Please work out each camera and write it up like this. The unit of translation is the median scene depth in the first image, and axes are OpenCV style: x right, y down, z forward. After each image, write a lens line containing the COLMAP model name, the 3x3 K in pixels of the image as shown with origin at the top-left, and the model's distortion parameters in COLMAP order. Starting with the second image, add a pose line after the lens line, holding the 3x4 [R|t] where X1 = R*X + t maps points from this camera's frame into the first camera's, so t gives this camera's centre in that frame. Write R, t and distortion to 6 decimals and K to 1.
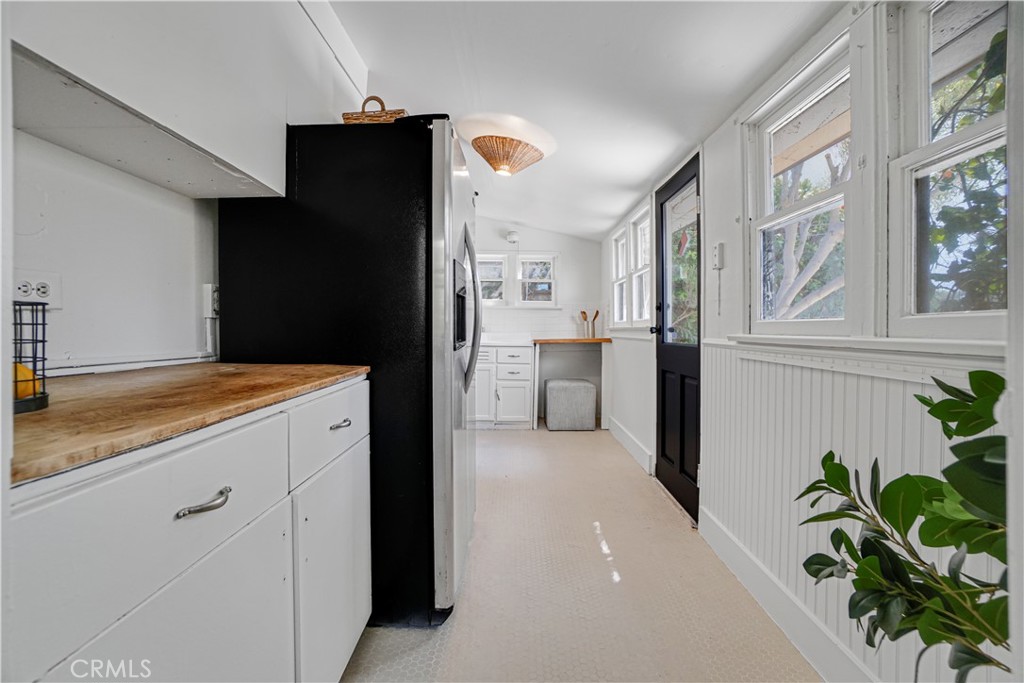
lens RADIAL K [[463.6, 0, 514.5], [0, 463.6, 336.0], [0, 0, 1]] dist [-0.062078, 0.024410]
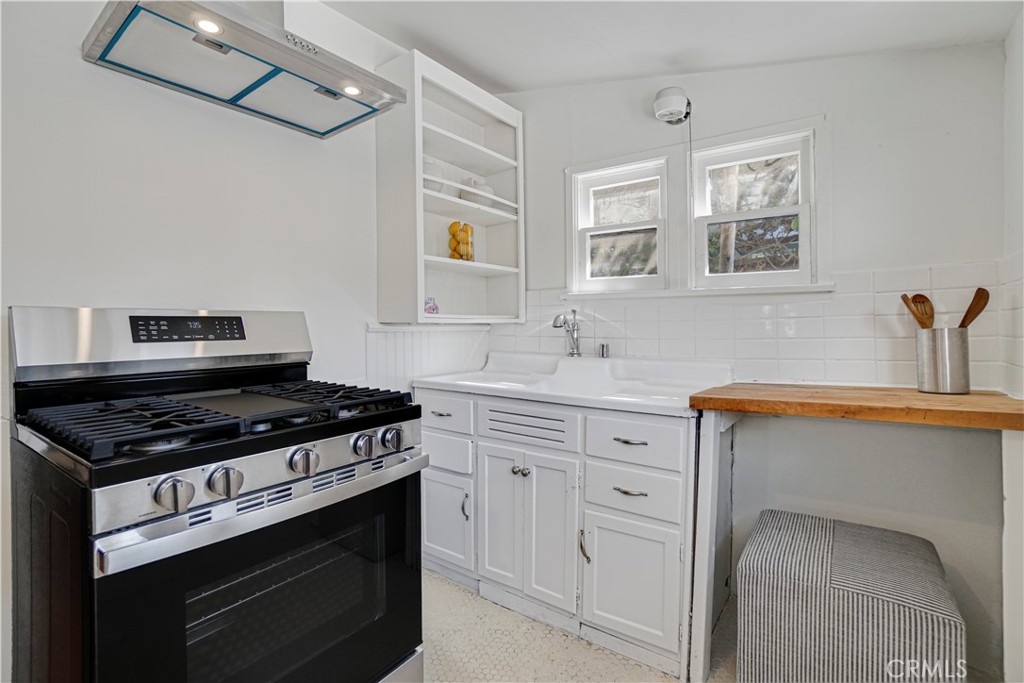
lens RADIAL K [[497.4, 0, 489.5], [0, 497.4, 333.4], [0, 0, 1]] dist [-0.040280, 0.000641]
pose [[0.796354, -0.003015, -0.604823, 0.125591], [0.003451, 0.999994, -0.000441, -0.031730], [0.604821, -0.001736, 0.796360, 0.633906]]
